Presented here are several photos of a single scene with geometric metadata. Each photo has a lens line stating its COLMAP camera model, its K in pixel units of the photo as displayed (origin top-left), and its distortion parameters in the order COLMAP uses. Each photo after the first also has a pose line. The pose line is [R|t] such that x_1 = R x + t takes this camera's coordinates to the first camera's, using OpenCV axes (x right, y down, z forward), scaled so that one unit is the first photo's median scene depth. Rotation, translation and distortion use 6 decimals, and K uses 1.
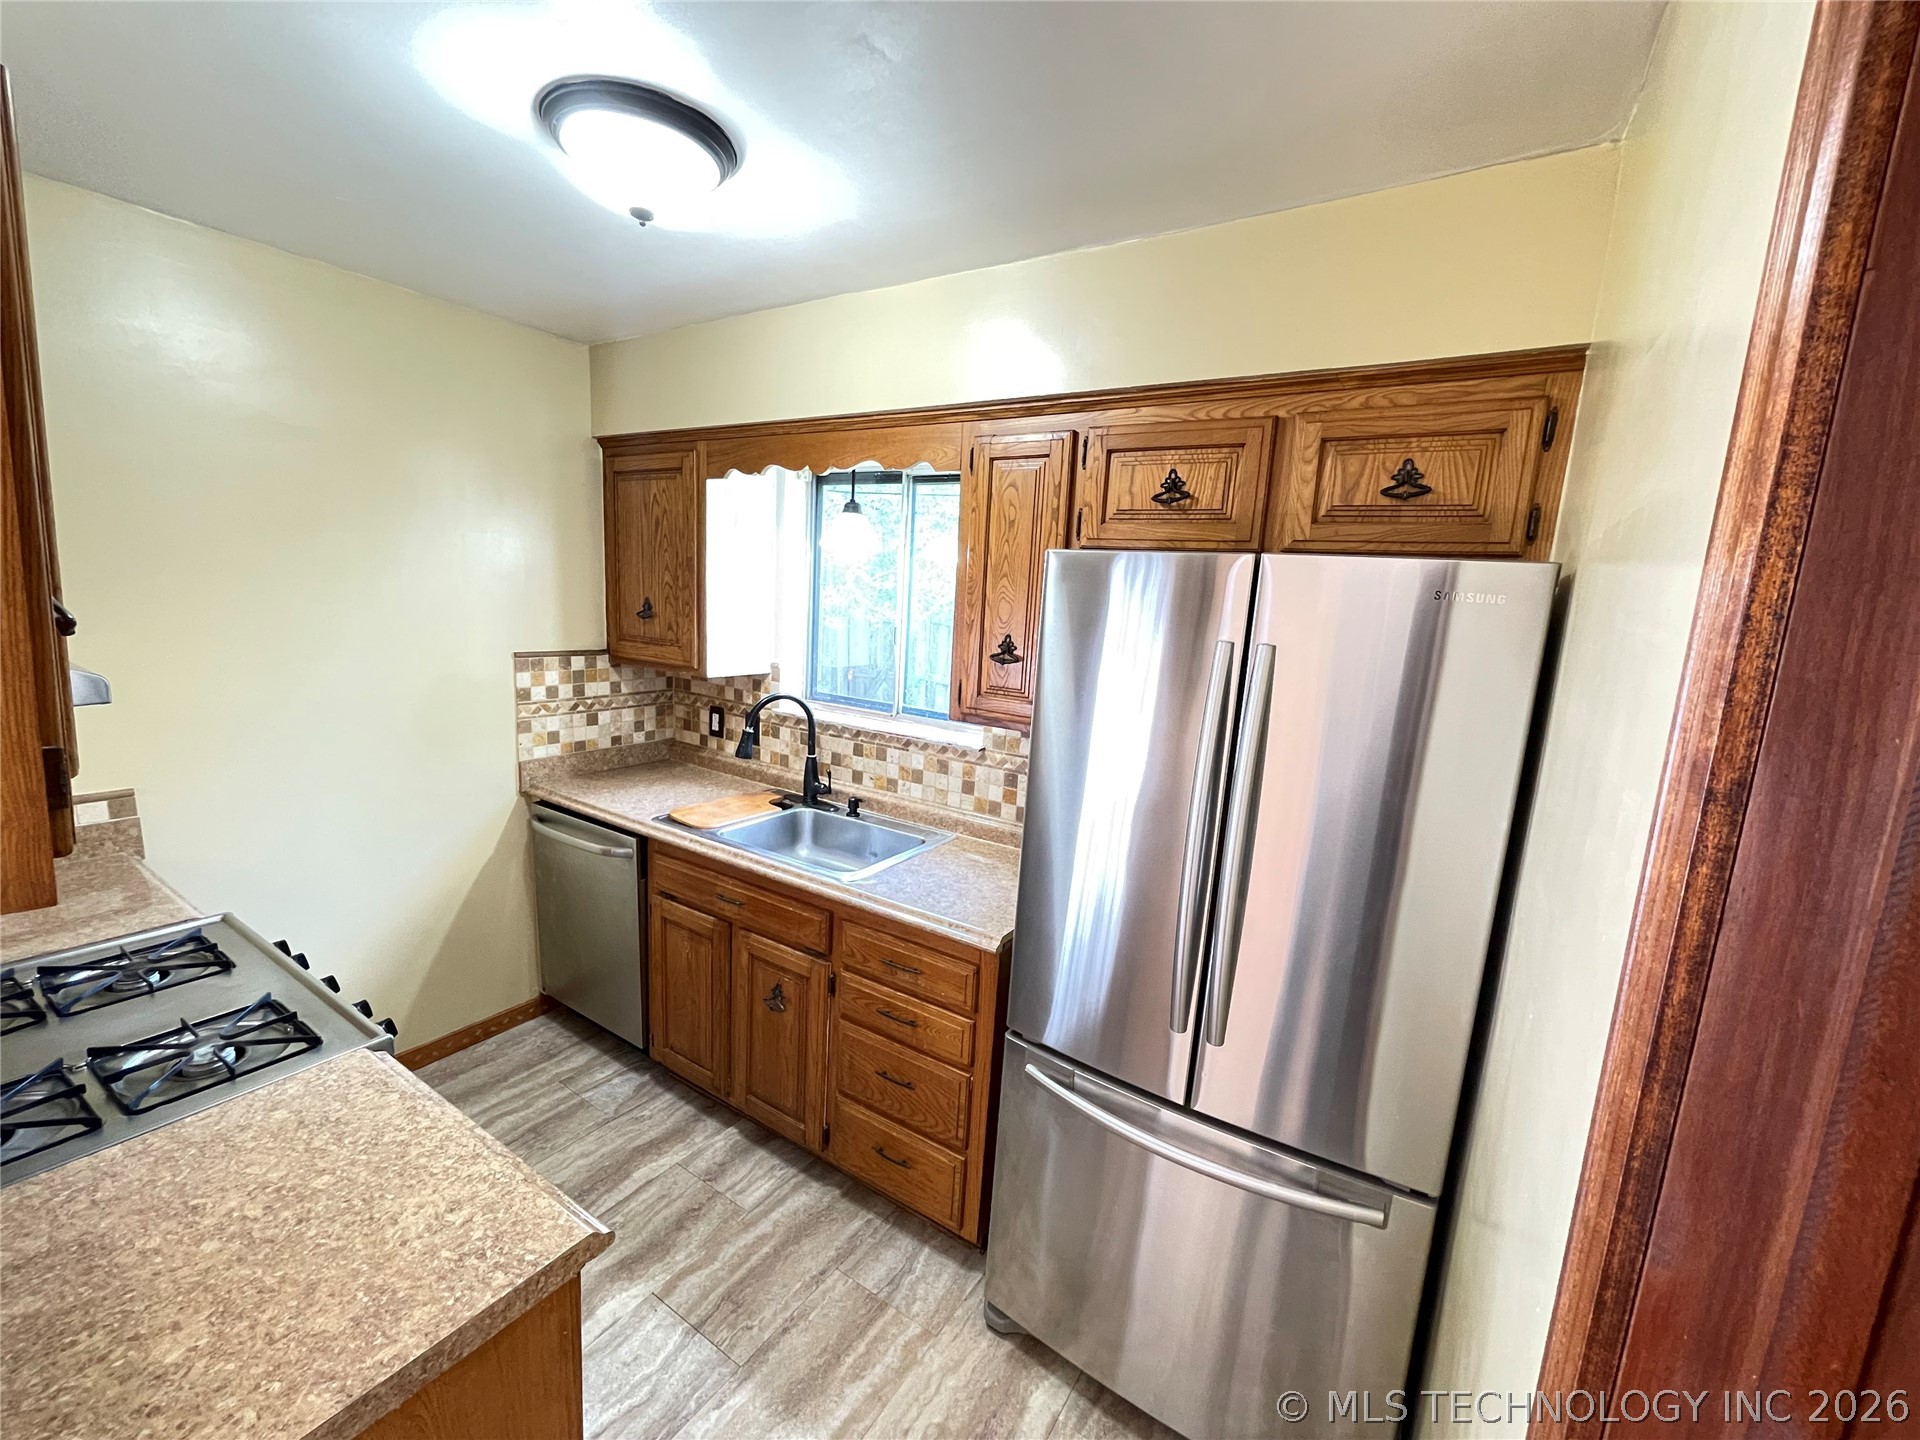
lens RADIAL K [[776.8, 0, 956.5], [0, 776.8, 718.7], [0, 0, 1]] dist [0.002521, -0.000189]
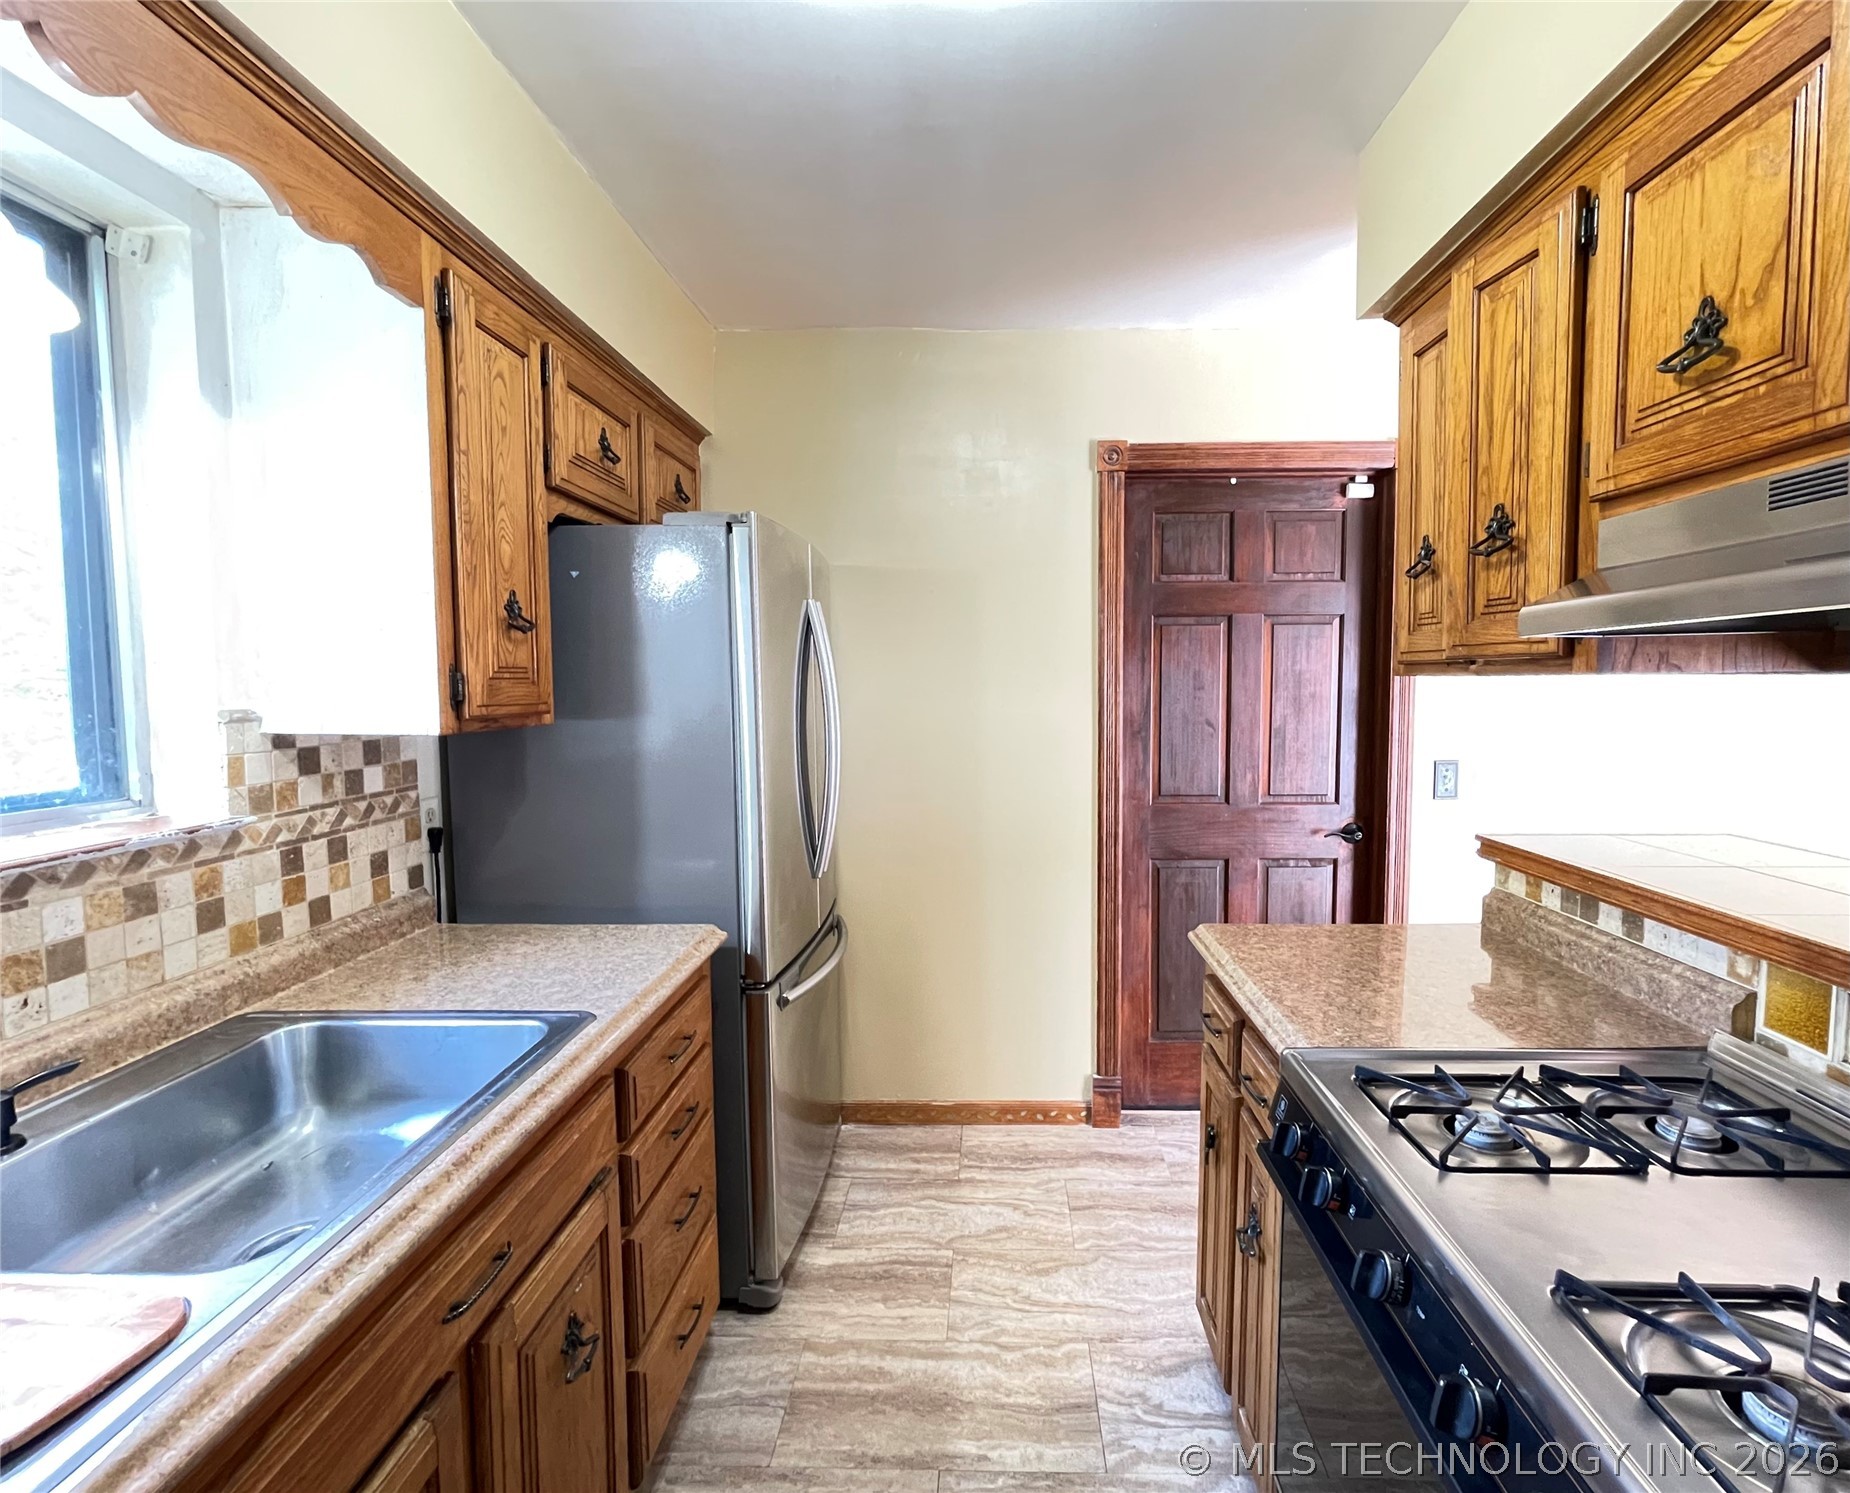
lens RADIAL K [[856.4, 0, 997.4], [0, 856.4, 728.1], [0, 0, 1]] dist [-0.000938, -0.000254]
pose [[-0.543972, -0.105190, 0.832484, -0.613350], [0.106276, 0.975485, 0.192704, -0.065938], [-0.832346, 0.193299, -0.519457, 0.789108]]
